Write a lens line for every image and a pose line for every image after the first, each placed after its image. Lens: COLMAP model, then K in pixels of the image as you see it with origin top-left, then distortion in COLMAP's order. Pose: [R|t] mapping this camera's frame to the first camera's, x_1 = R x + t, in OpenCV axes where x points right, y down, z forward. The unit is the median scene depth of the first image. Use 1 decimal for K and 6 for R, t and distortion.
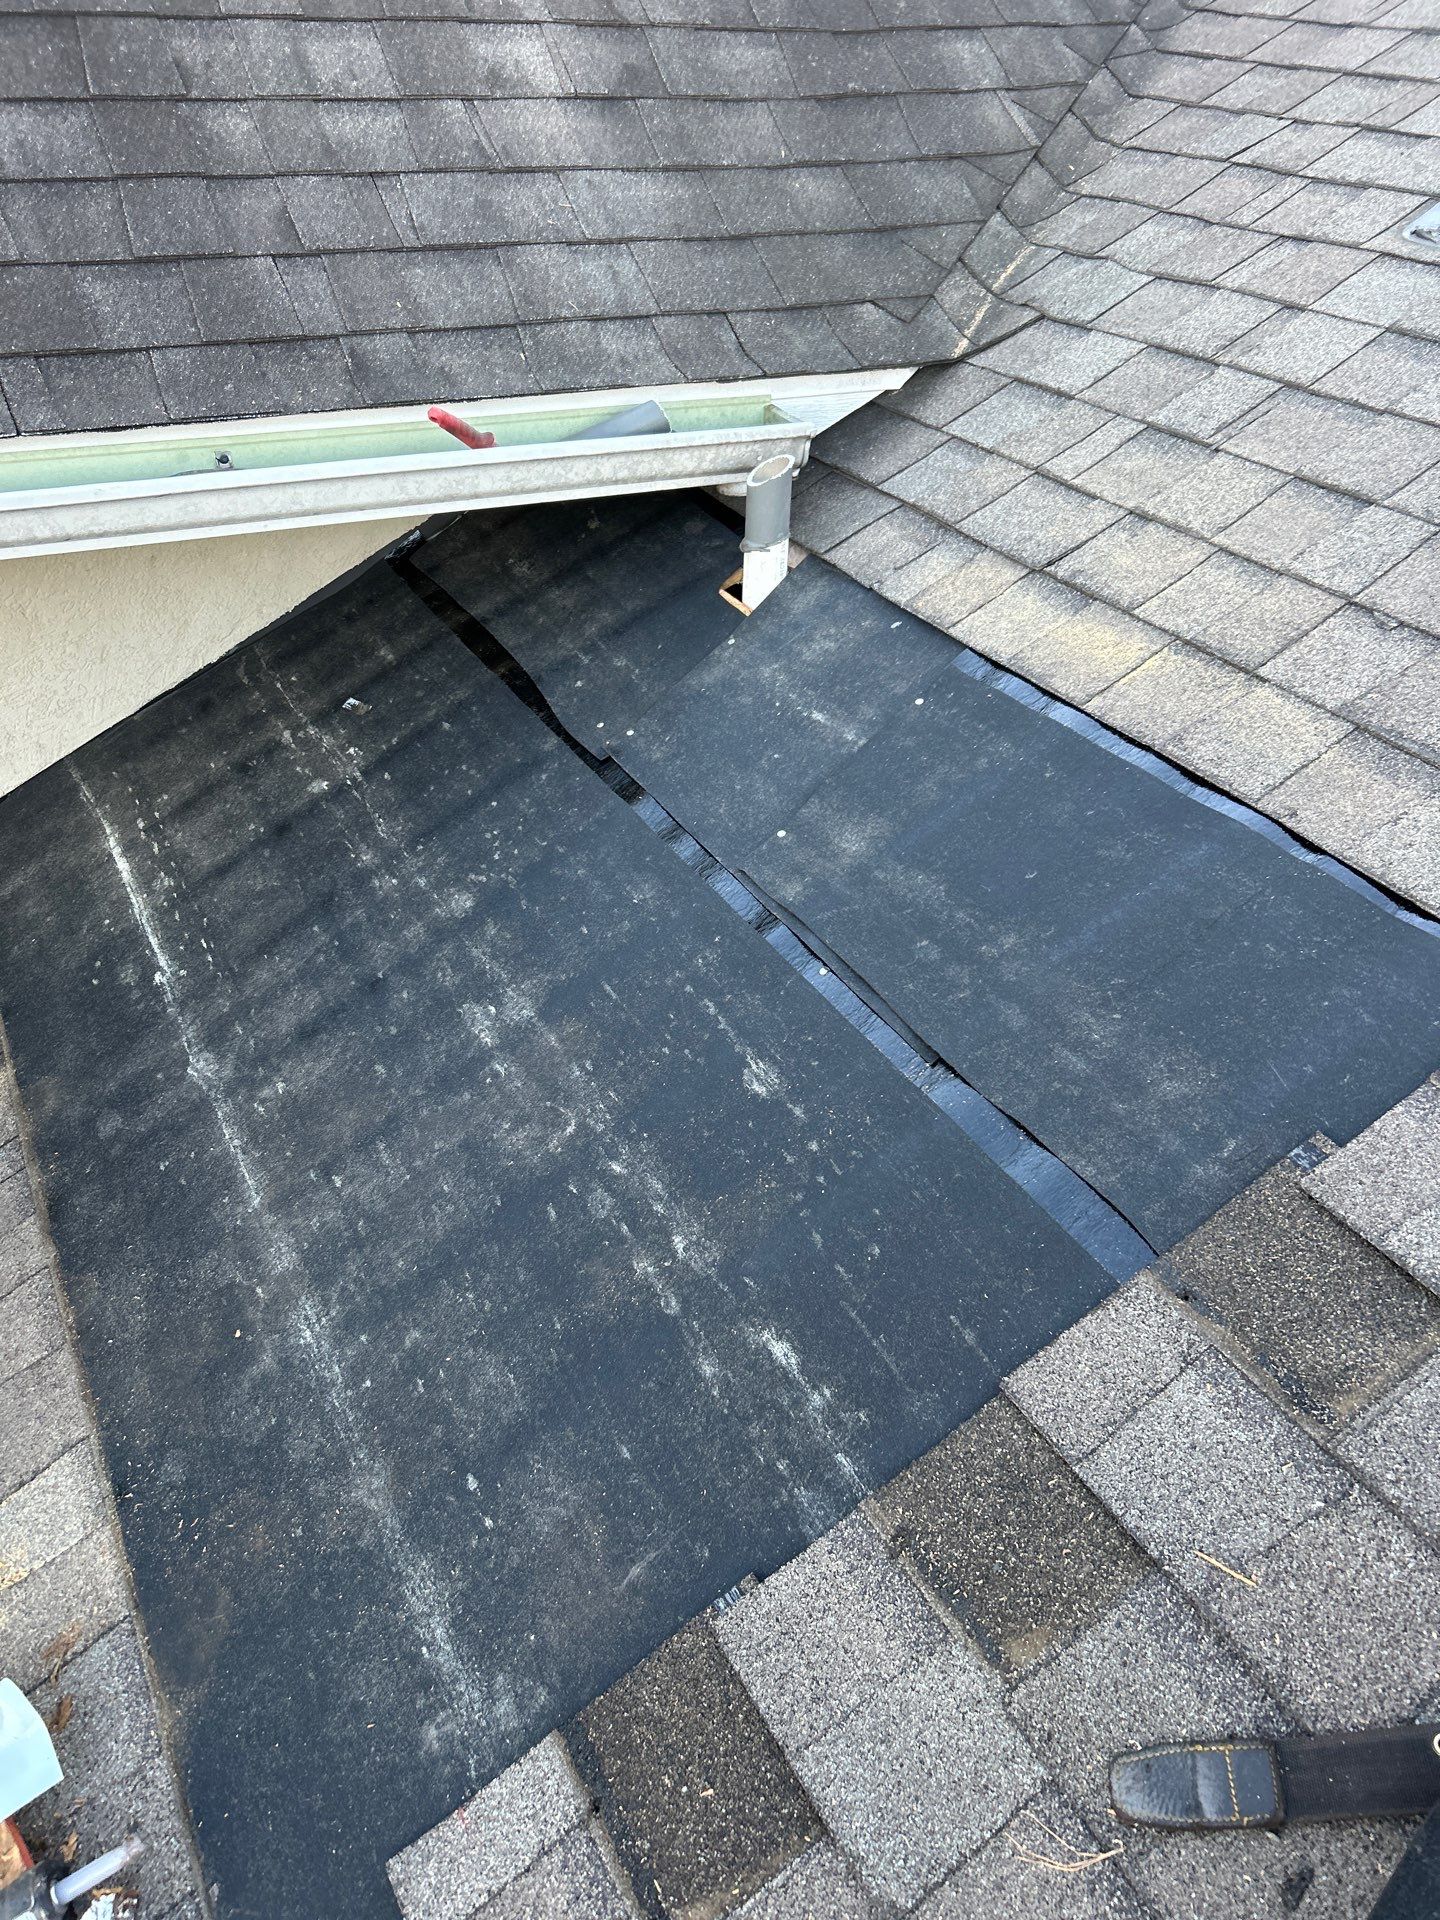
lens RADIAL K [[1439.1, 0, 700.5], [0, 1439.1, 960.0], [0, 0, 1]] dist [0.036933, -0.040864]
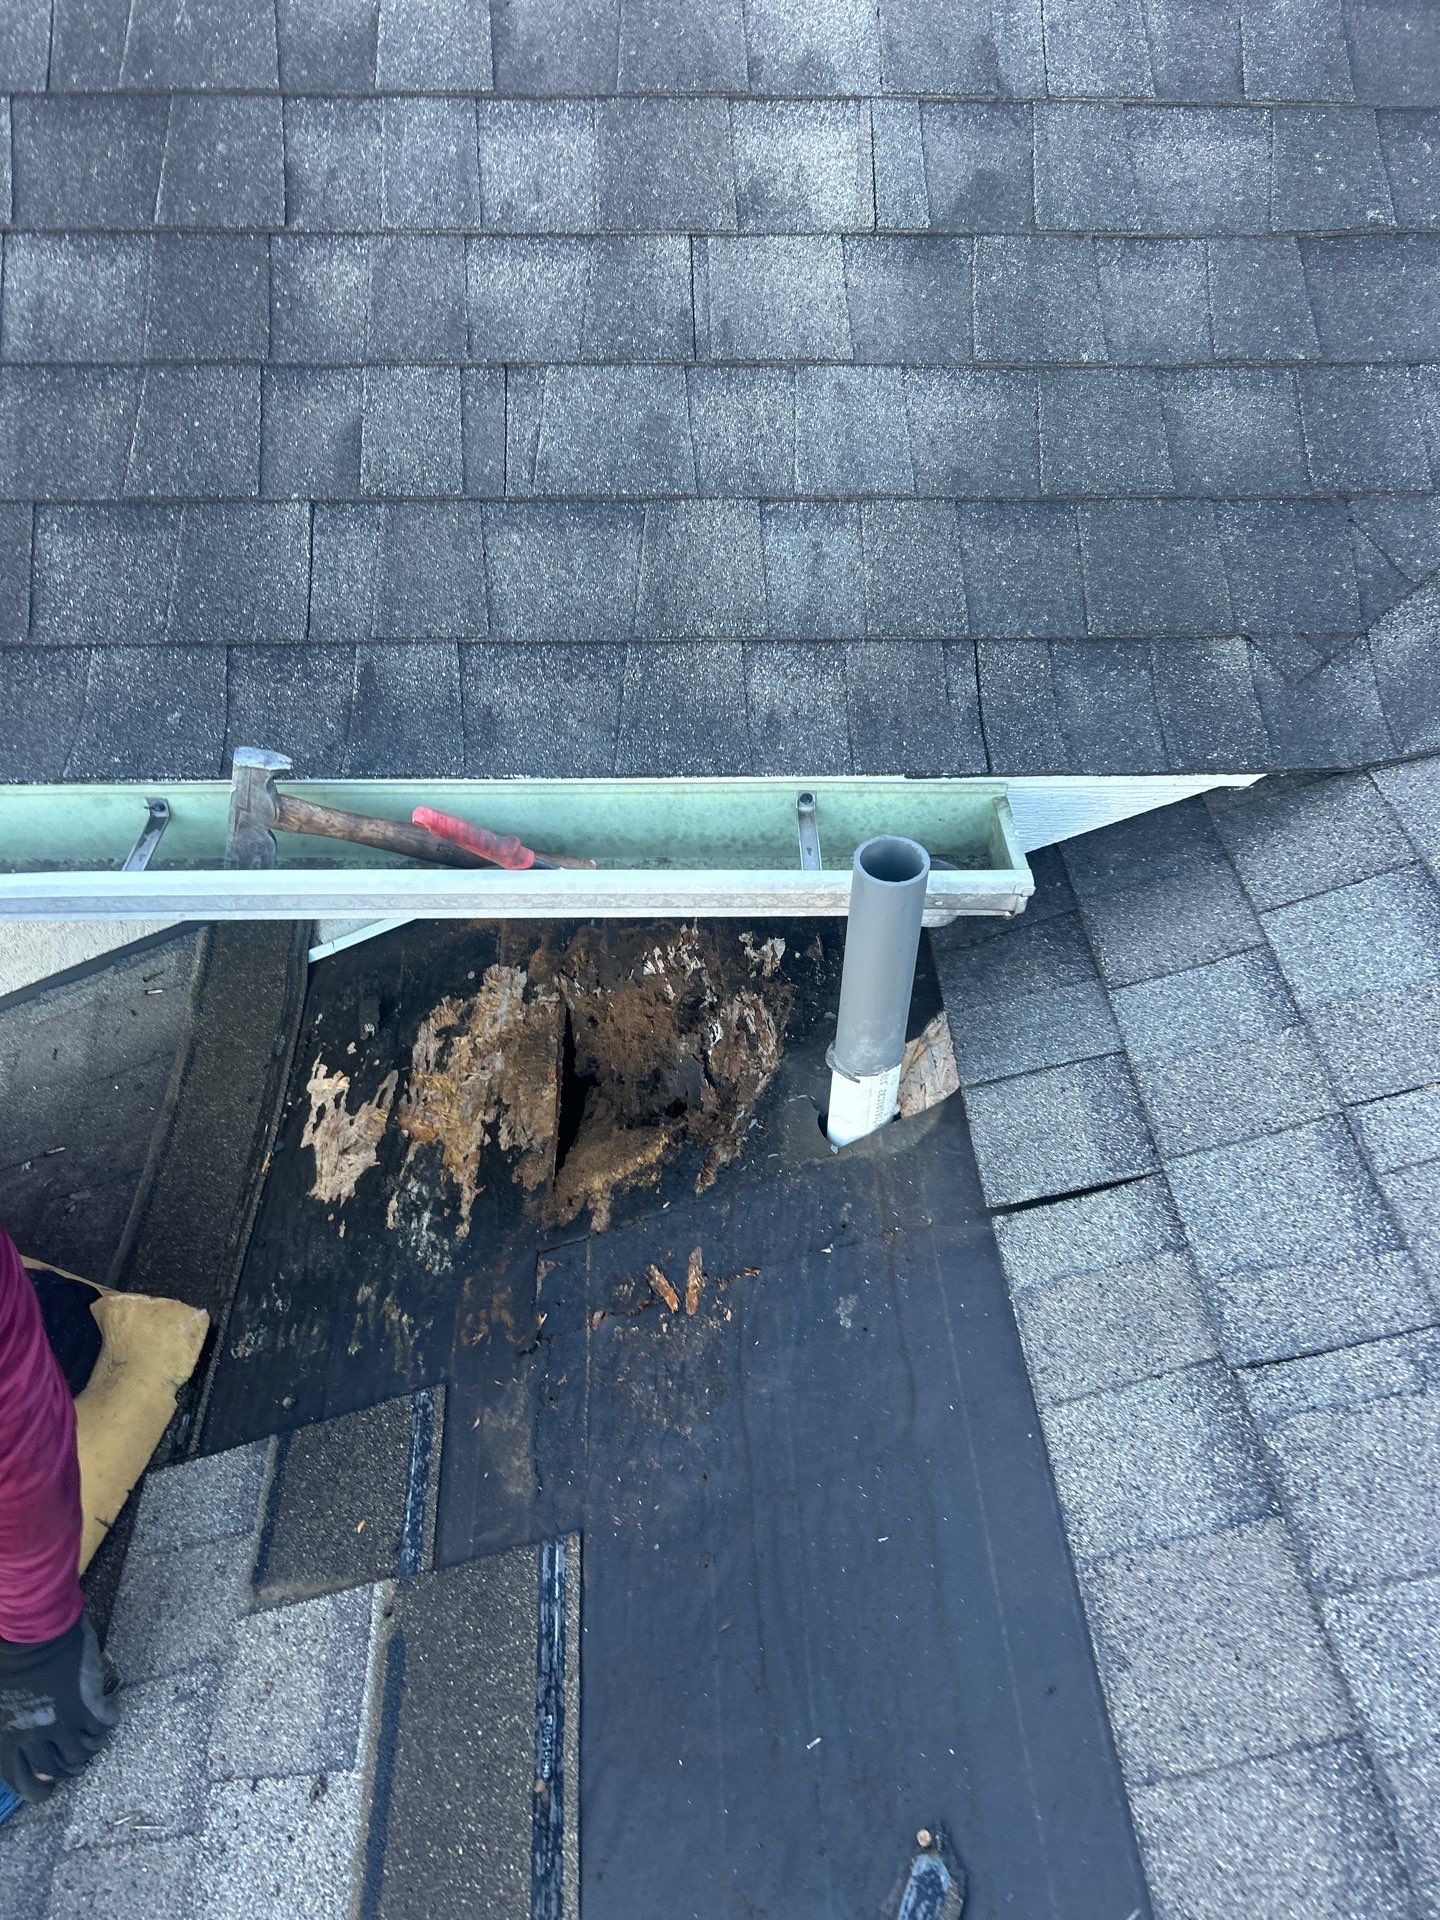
lens RADIAL K [[1439.1, 0, 722.8], [0, 1439.1, 949.7], [0, 0, 1]] dist [0.036933, -0.040864]
pose [[0.904156, 0.285347, -0.317928, 0.166986], [-0.231975, 0.952871, 0.195509, -0.438638], [0.358733, -0.103019, 0.927738, 0.371025]]
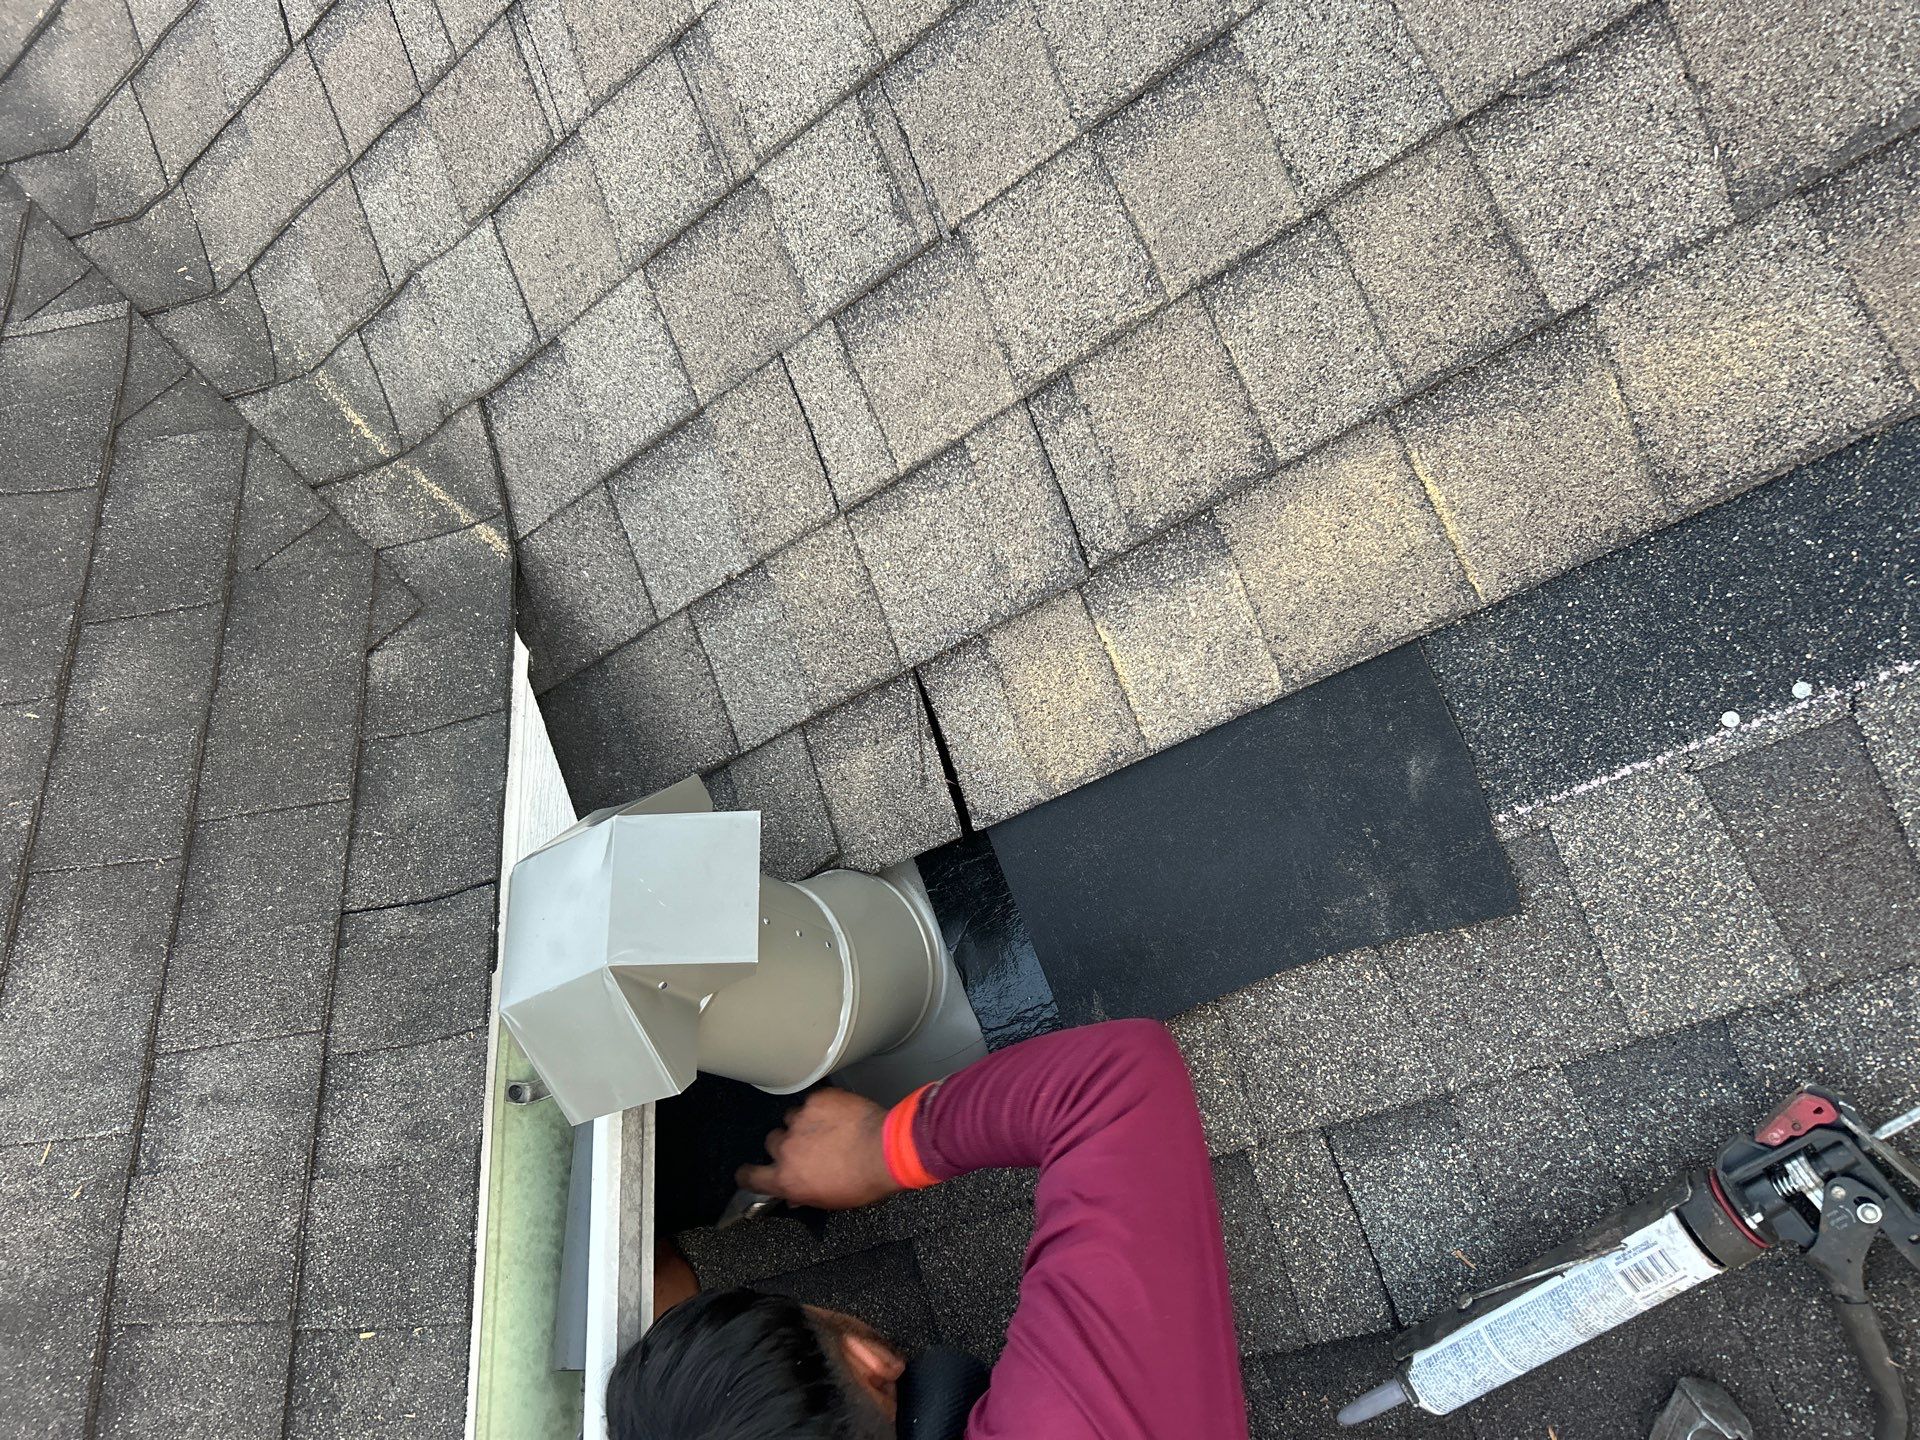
lens RADIAL K [[1439.1, 0, 965.3], [0, 1439.1, 735.7], [0, 0, 1]] dist [0.036933, -0.040864]
pose [[0.248511, -0.955496, 0.158967, 0.056911], [0.934769, 0.279585, 0.219179, -0.382066], [-0.253869, 0.094129, 0.962648, 0.400330]]
